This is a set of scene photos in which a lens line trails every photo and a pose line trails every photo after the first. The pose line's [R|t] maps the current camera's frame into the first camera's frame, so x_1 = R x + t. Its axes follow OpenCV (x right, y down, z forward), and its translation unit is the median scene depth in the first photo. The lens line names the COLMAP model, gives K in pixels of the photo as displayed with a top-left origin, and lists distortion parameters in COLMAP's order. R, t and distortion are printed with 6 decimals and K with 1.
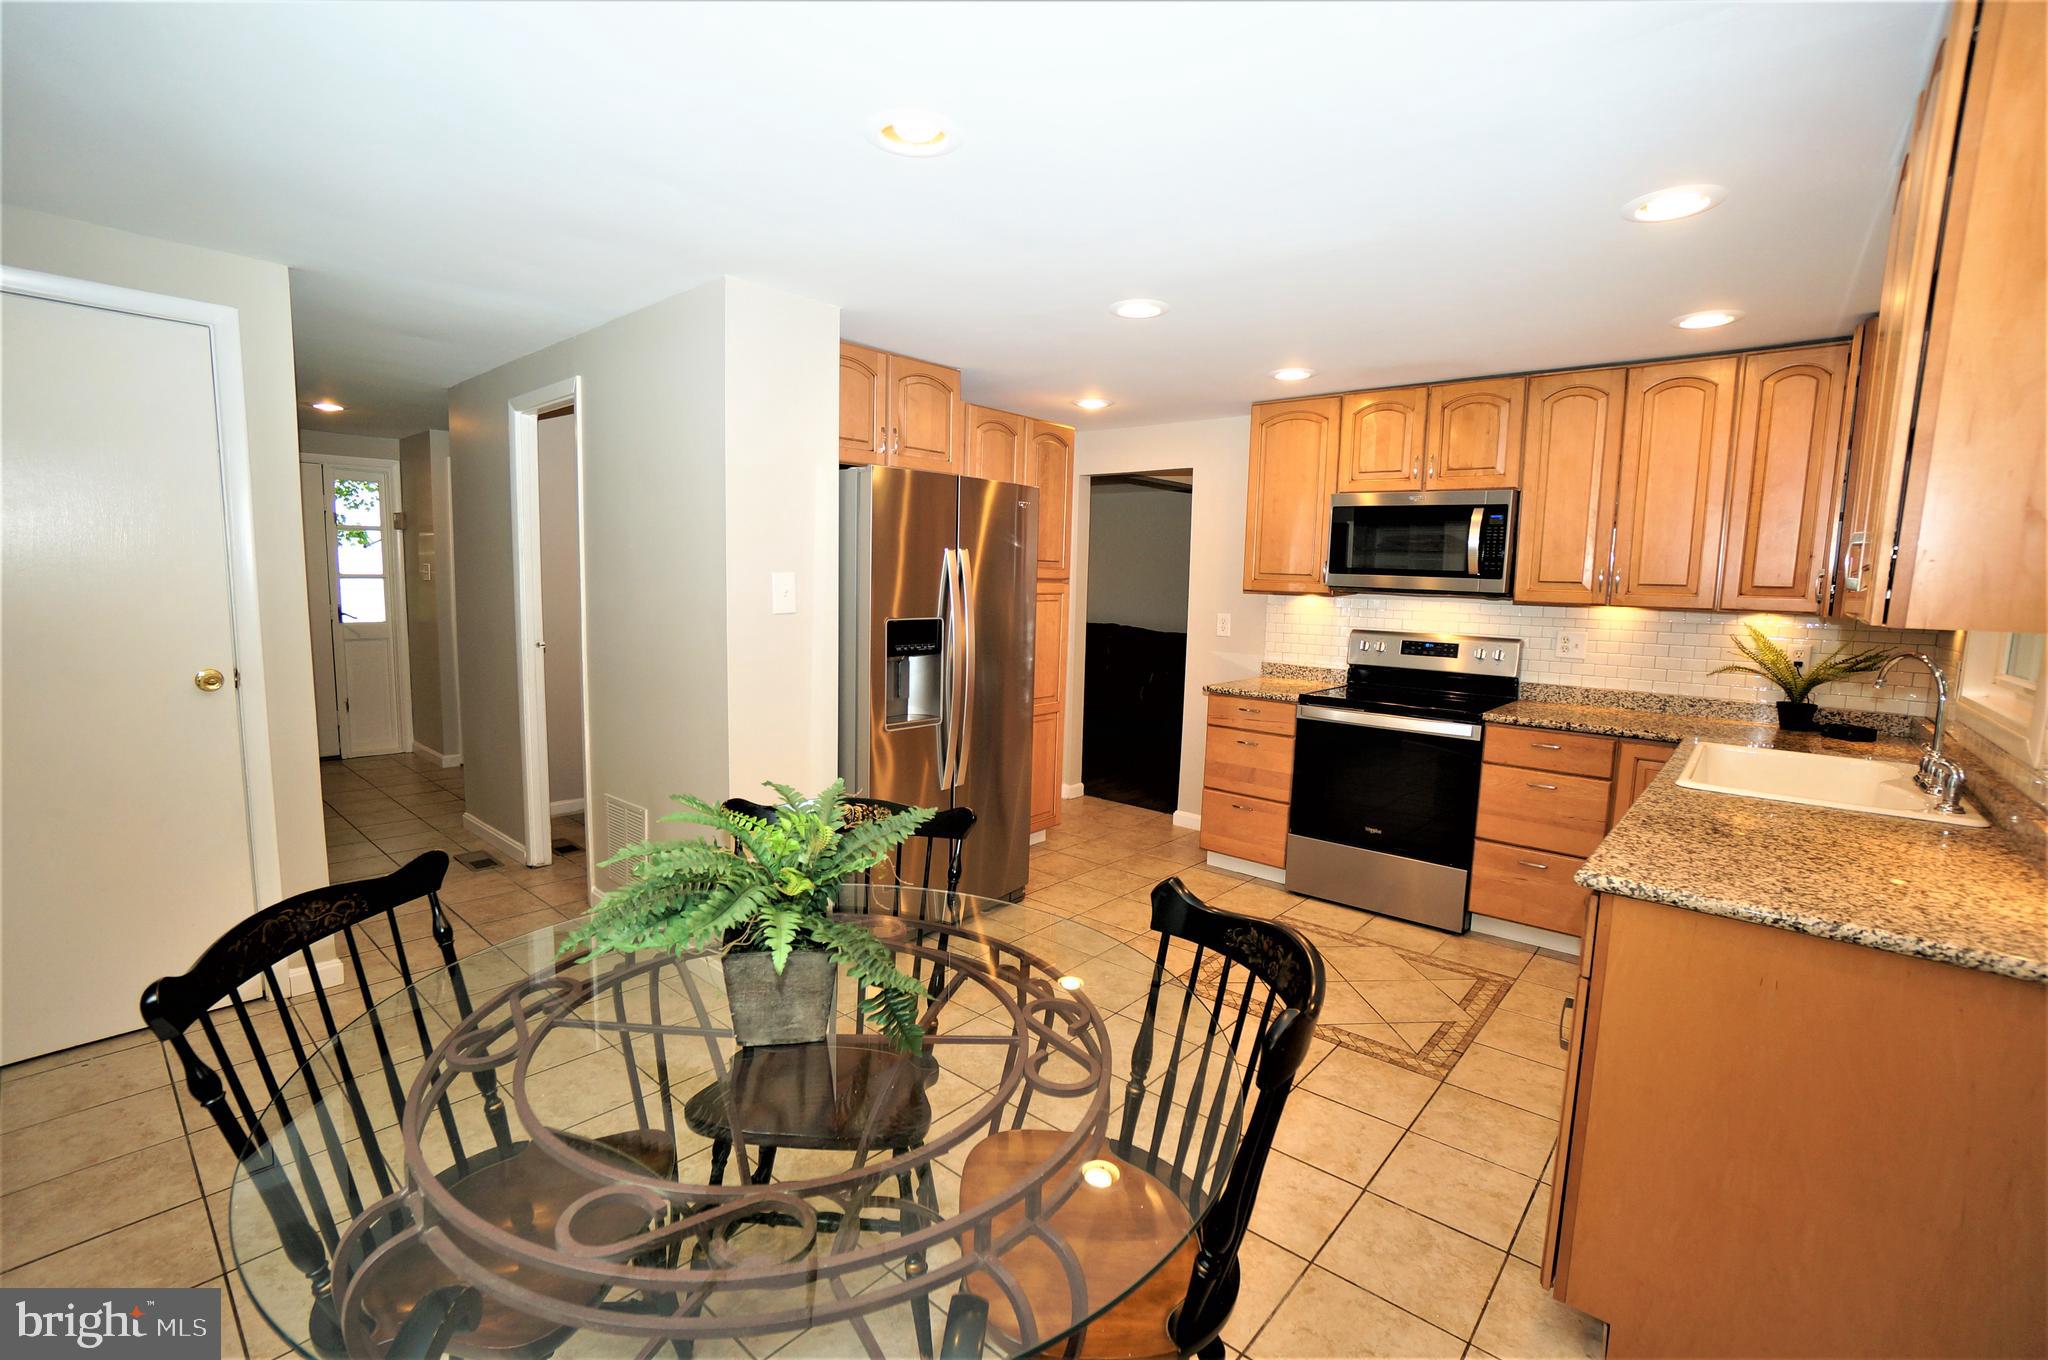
lens RADIAL K [[897.8, 0, 1016.8], [0, 897.8, 685.0], [0, 0, 1]] dist [-0.055493, 0.017663]
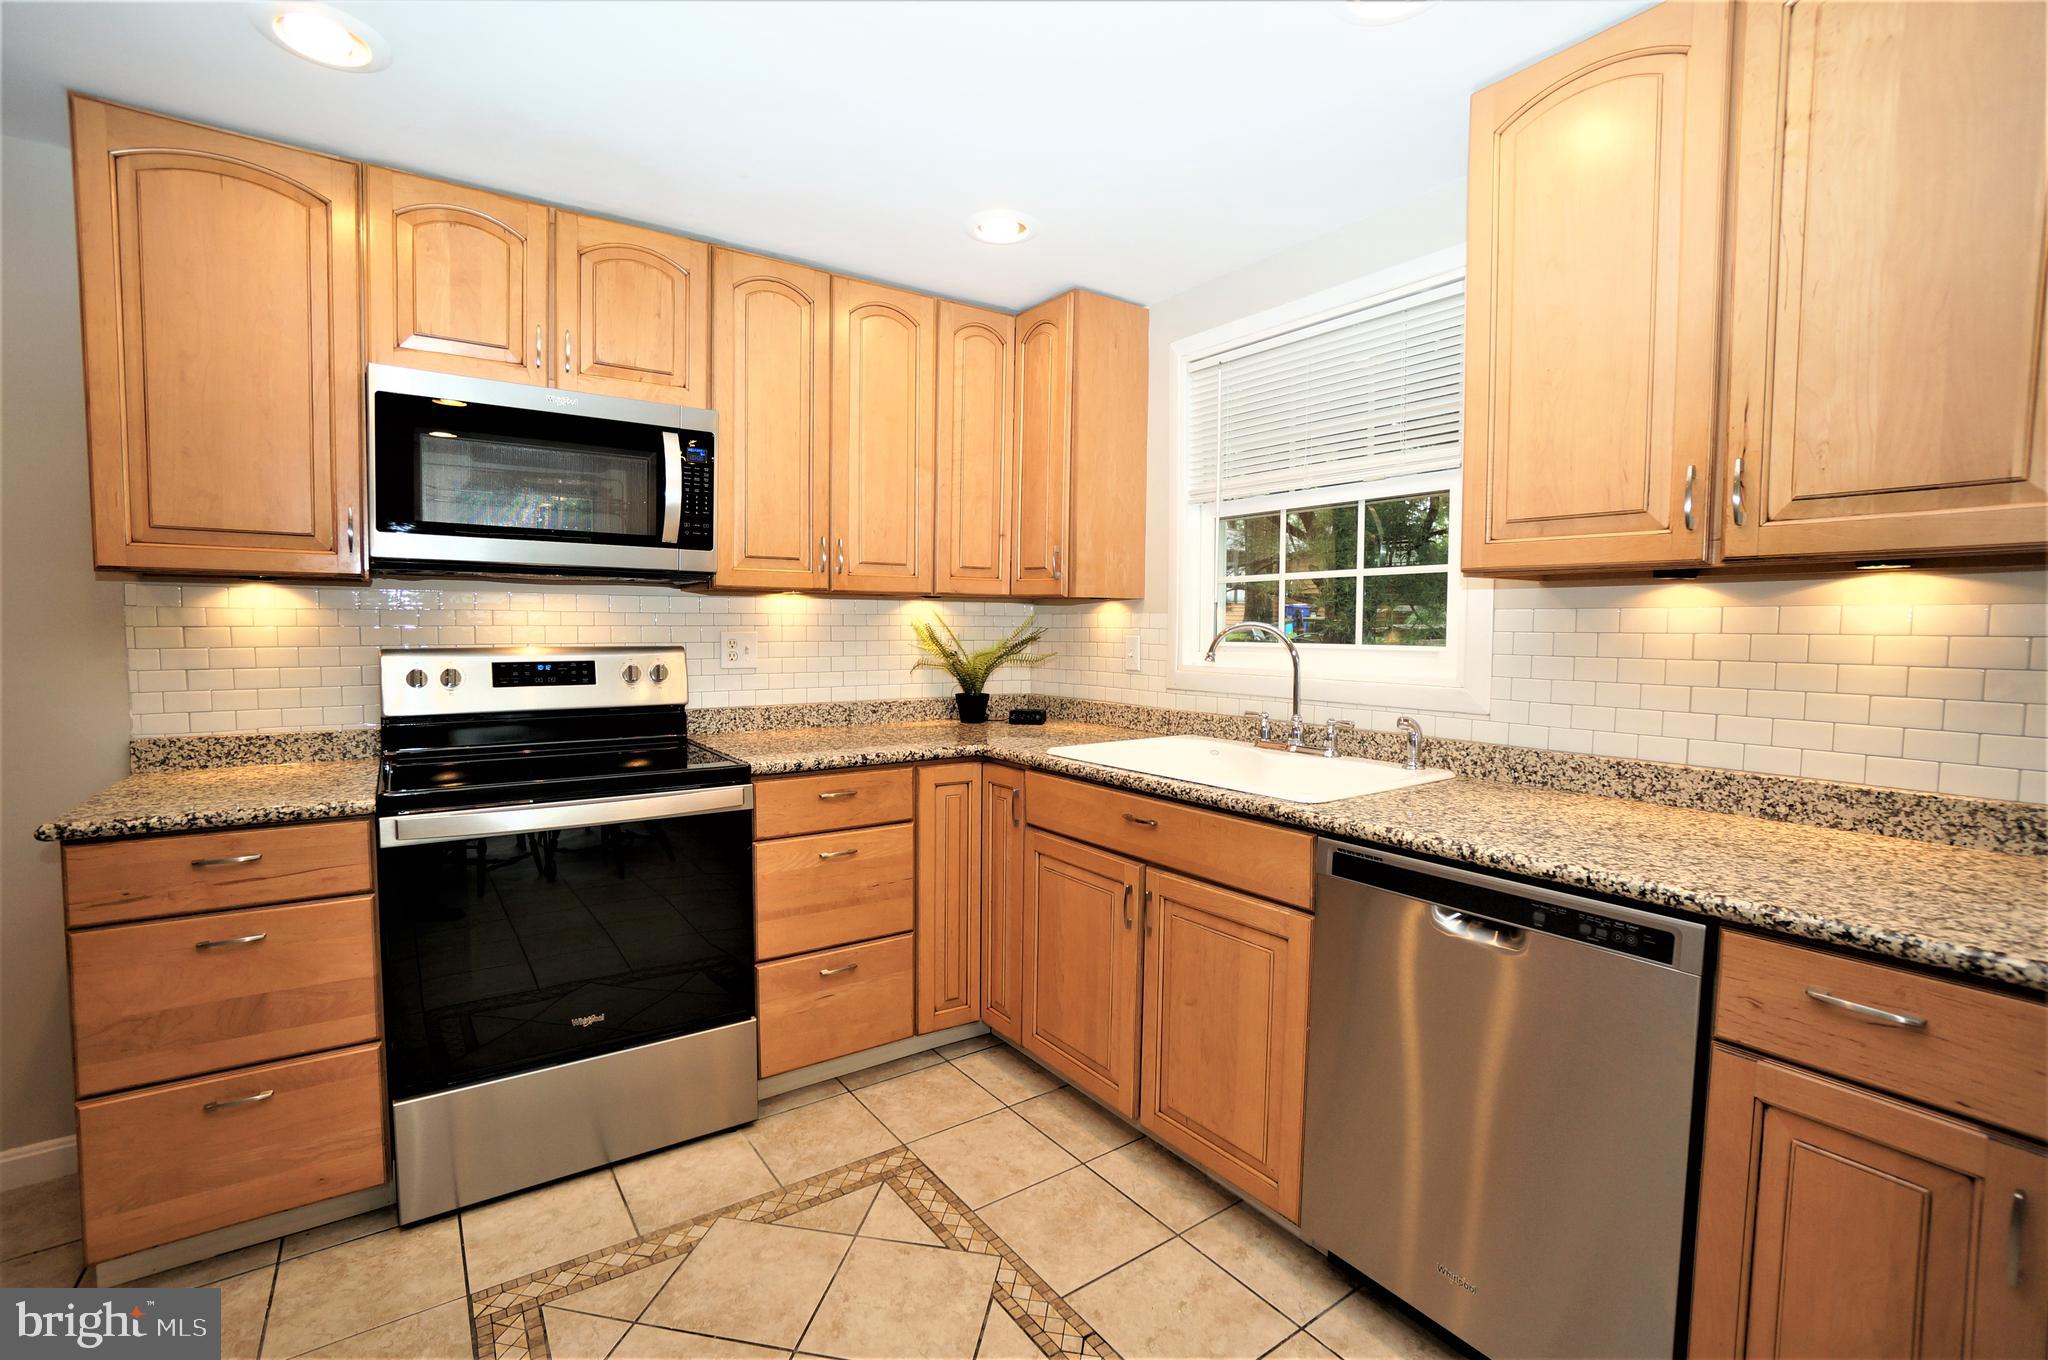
lens RADIAL K [[897.8, 0, 1009.3], [0, 897.8, 681.2], [0, 0, 1]] dist [-0.055493, 0.017663]
pose [[0.246524, -0.082842, 0.965590, -0.025030], [0.113293, 0.991972, 0.056181, -0.036398], [-0.962492, 0.095544, 0.253930, 0.608091]]
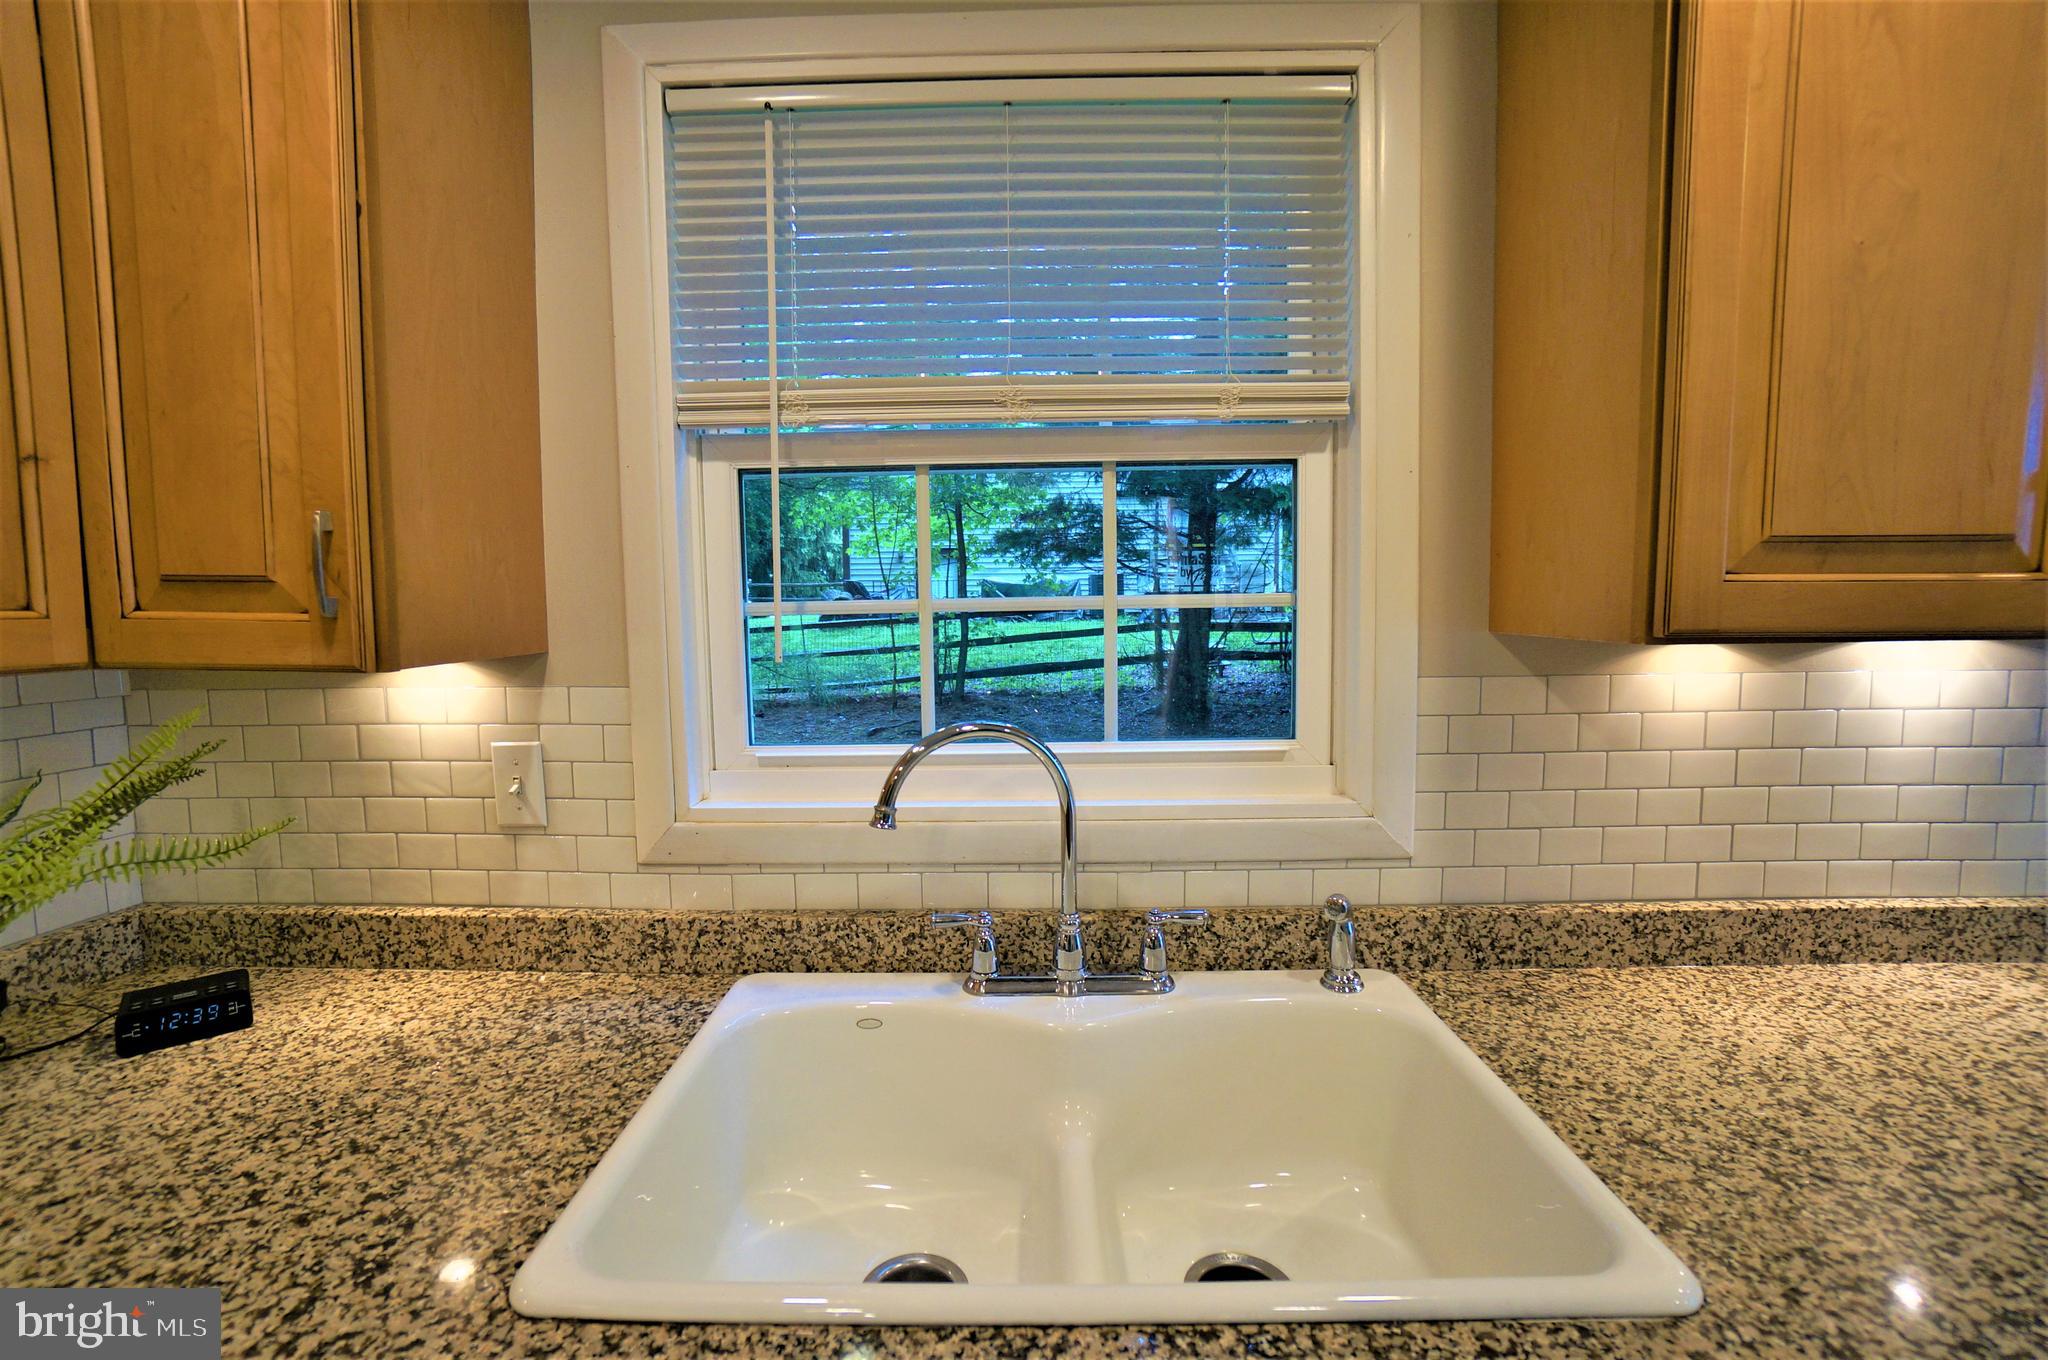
lens RADIAL K [[897.8, 0, 1006.6], [0, 897.8, 680.3], [0, 0, 1]] dist [-0.055493, 0.017663]
pose [[-0.635208, -0.089261, 0.767165, 0.410296], [0.089913, 0.977999, 0.188239, -0.085743], [-0.767089, 0.188549, -0.613207, 0.754434]]
